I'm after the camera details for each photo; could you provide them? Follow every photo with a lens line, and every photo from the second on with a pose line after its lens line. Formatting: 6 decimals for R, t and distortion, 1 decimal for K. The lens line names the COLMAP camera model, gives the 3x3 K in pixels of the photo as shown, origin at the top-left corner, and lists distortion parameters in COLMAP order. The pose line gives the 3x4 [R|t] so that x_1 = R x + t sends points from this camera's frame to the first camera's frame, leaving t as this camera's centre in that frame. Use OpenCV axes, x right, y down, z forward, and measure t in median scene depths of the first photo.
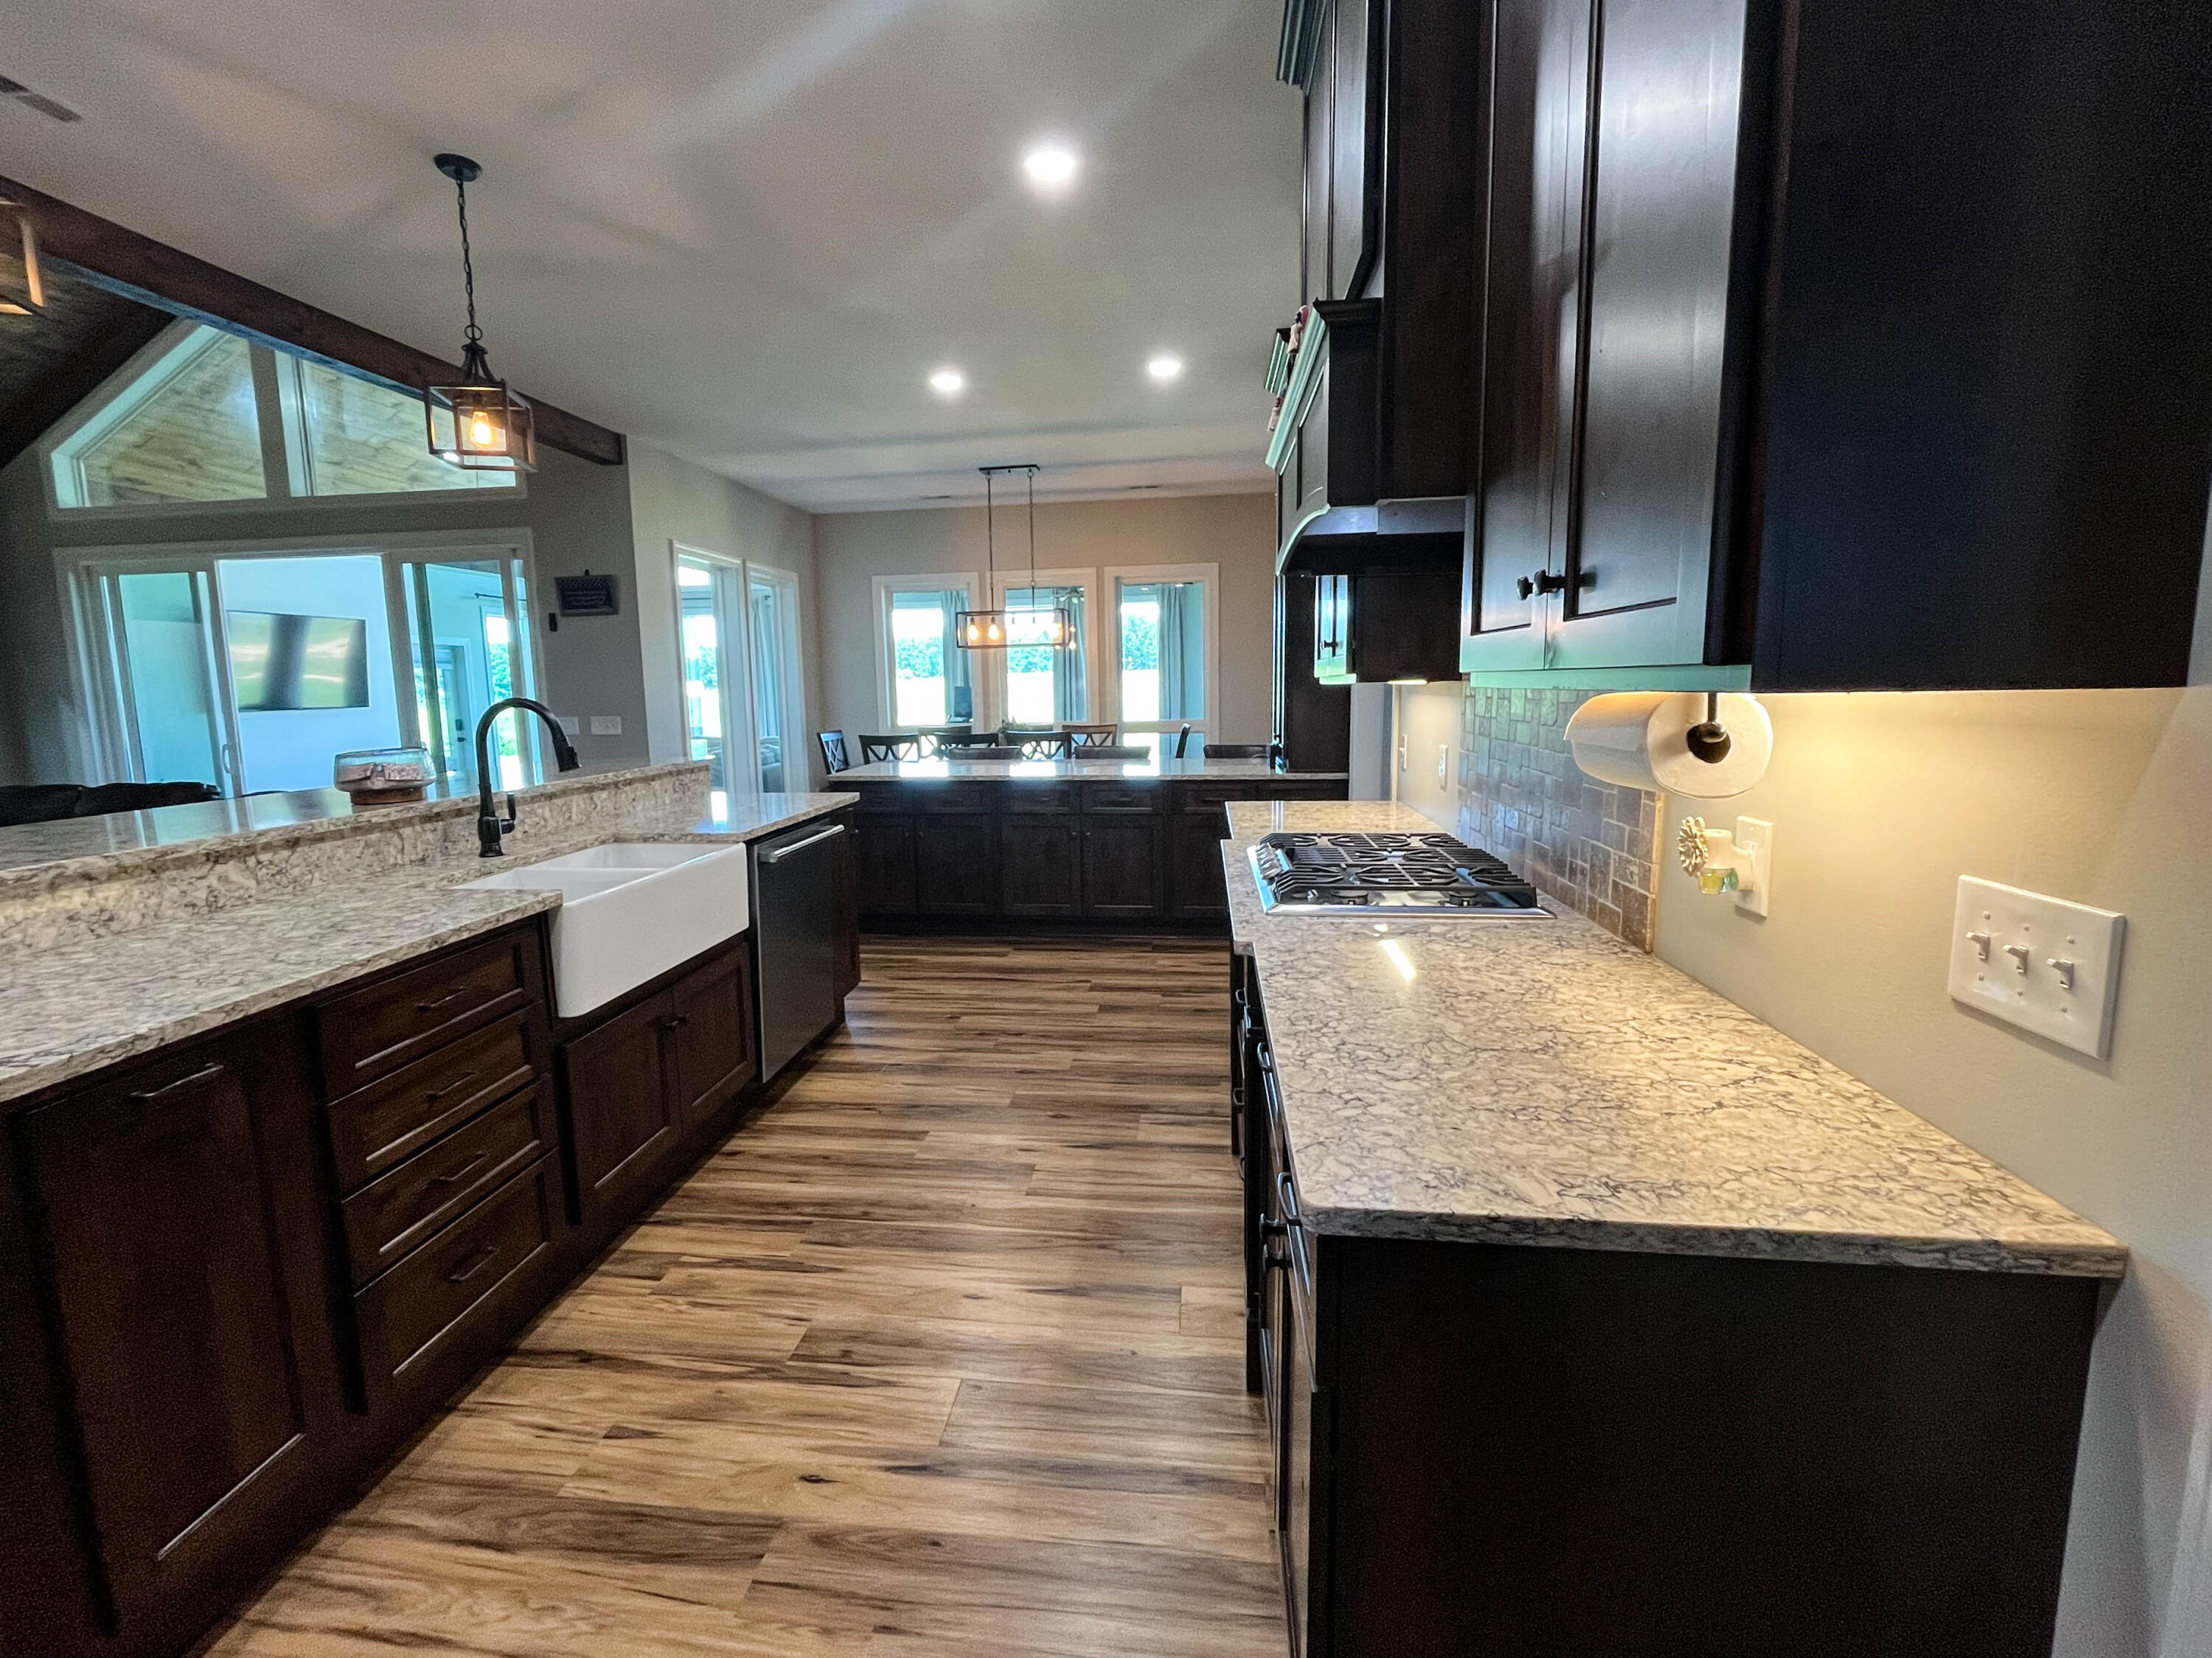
lens RADIAL K [[911.9, 0, 1082.8], [0, 911.9, 809.6], [0, 0, 1]] dist [0.000921, -0.000138]
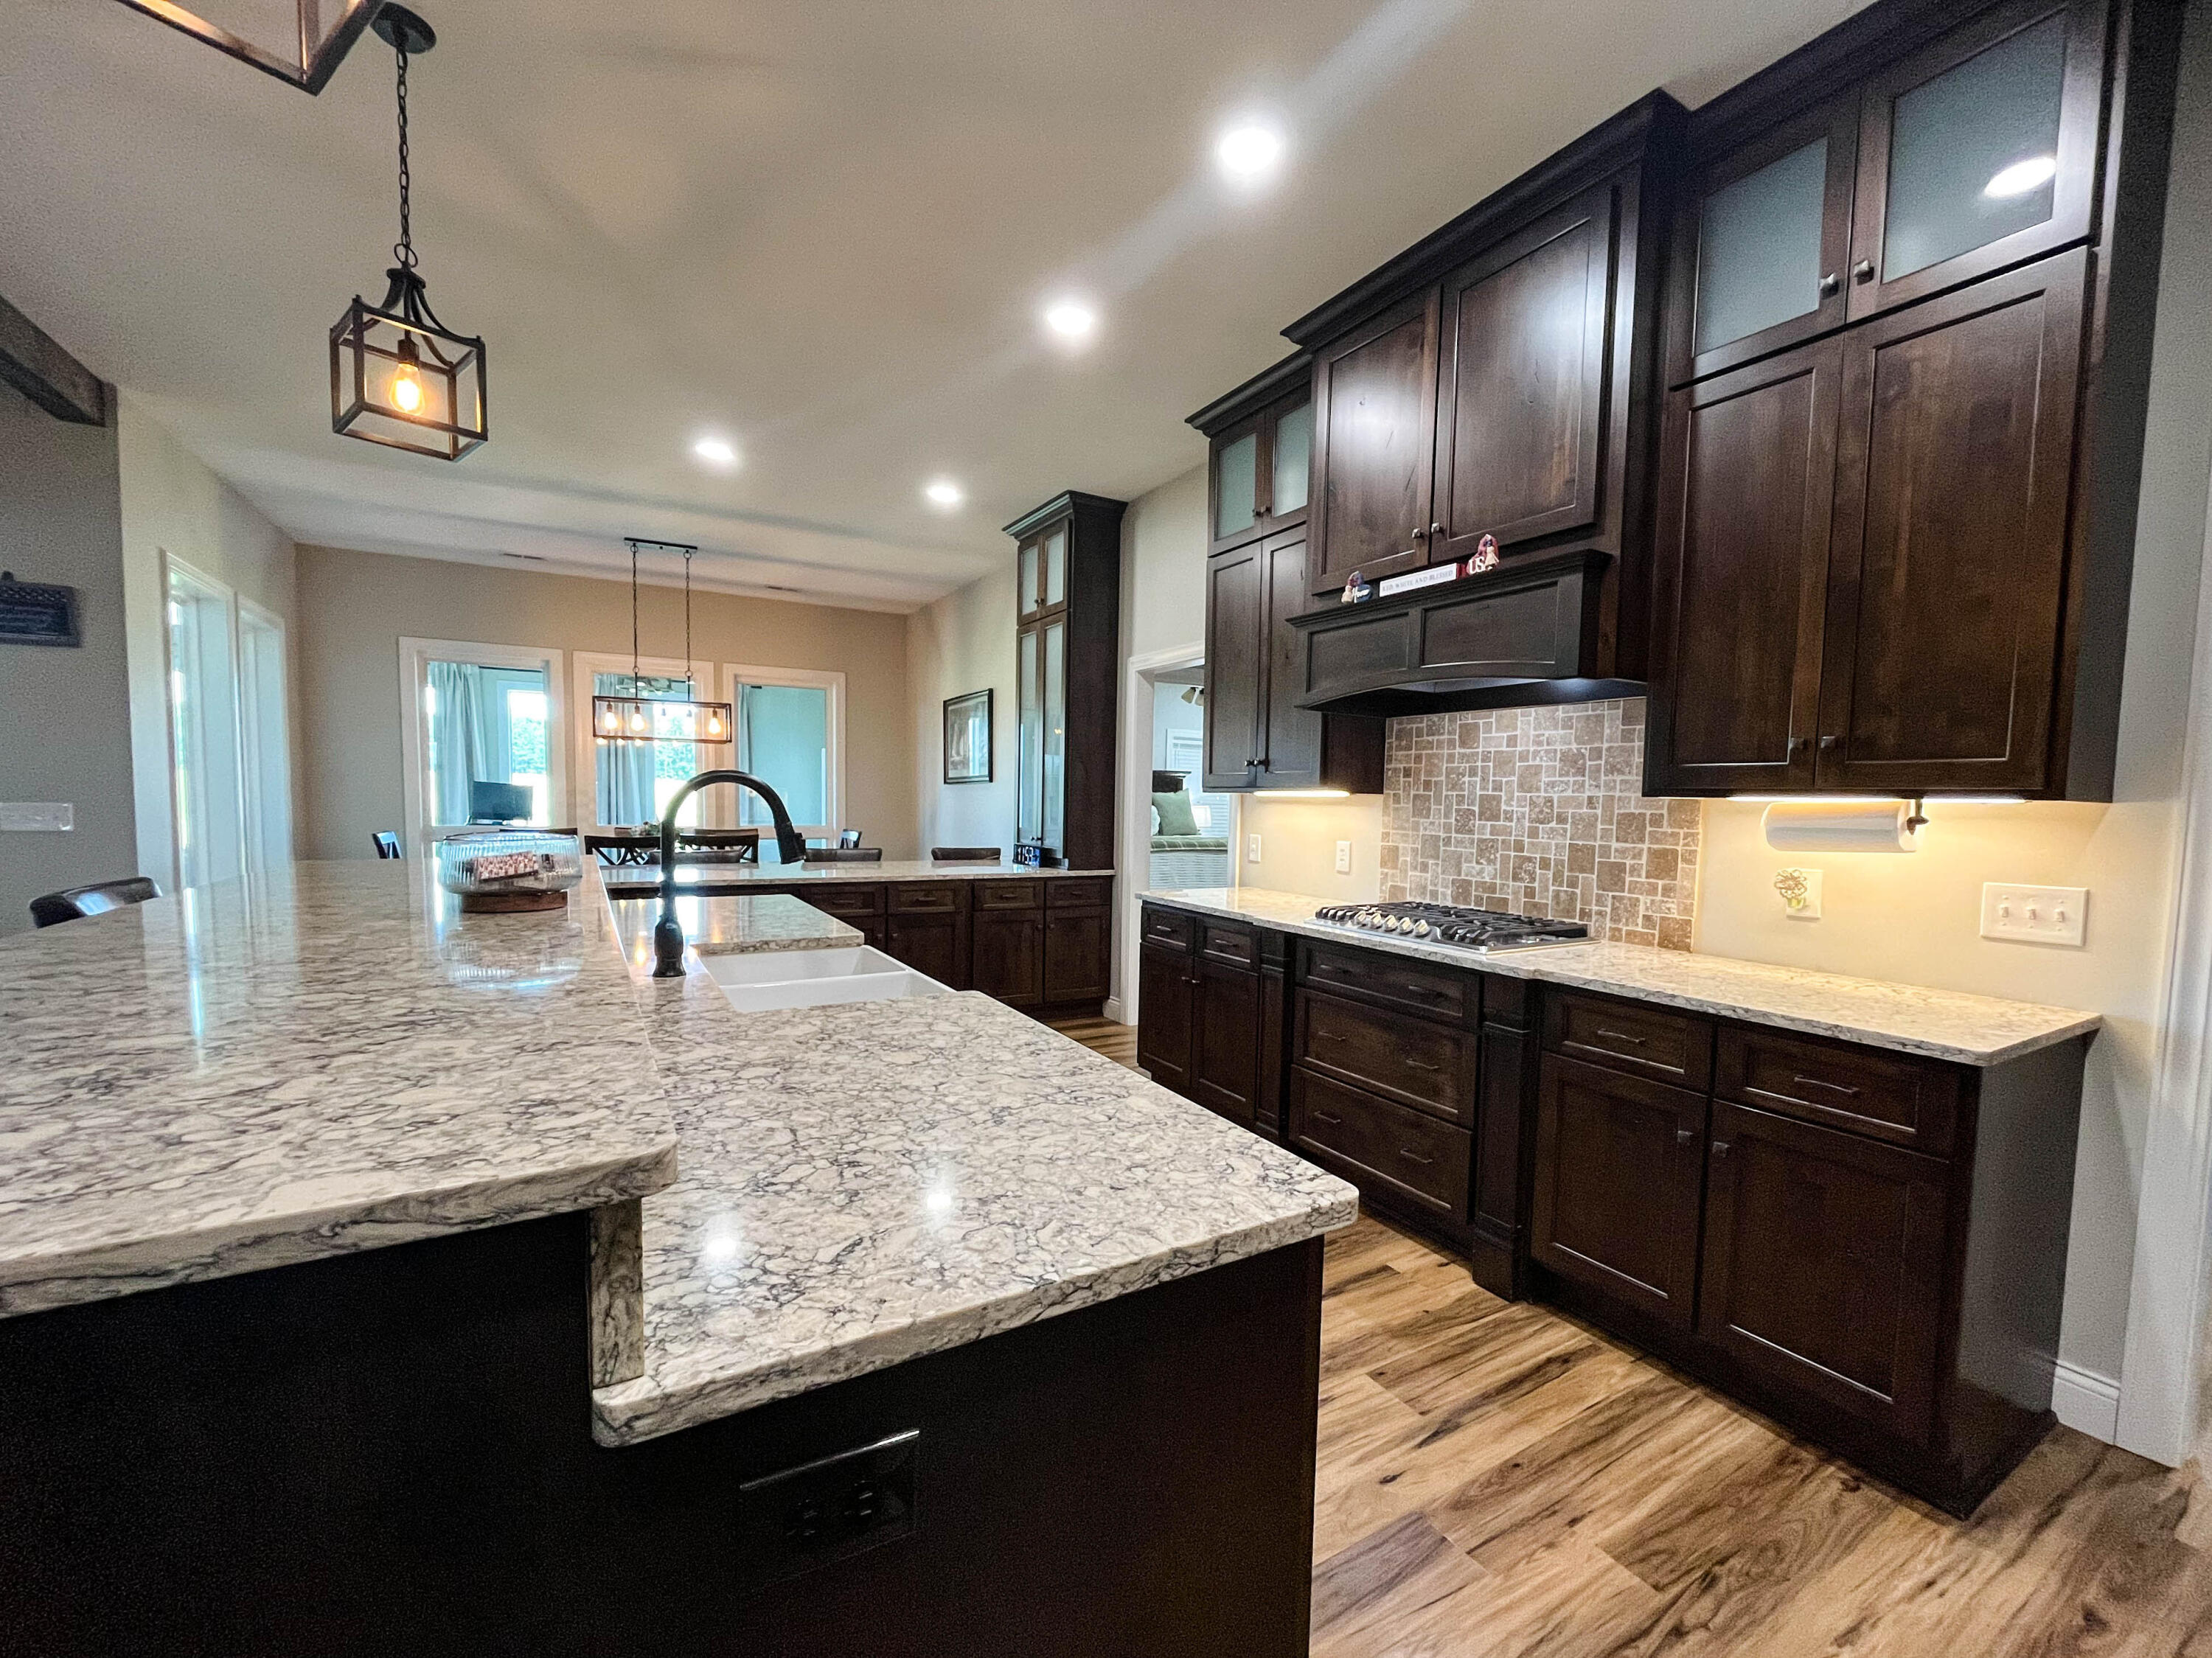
lens RADIAL K [[911.9, 0, 1022.2], [0, 911.9, 872.5], [0, 0, 1]] dist [0.000921, -0.000138]
pose [[0.803562, -0.013480, 0.595068, -0.448409], [0.047167, 0.998042, -0.041084, 0.004901], [-0.593349, 0.061081, 0.802625, 0.109791]]
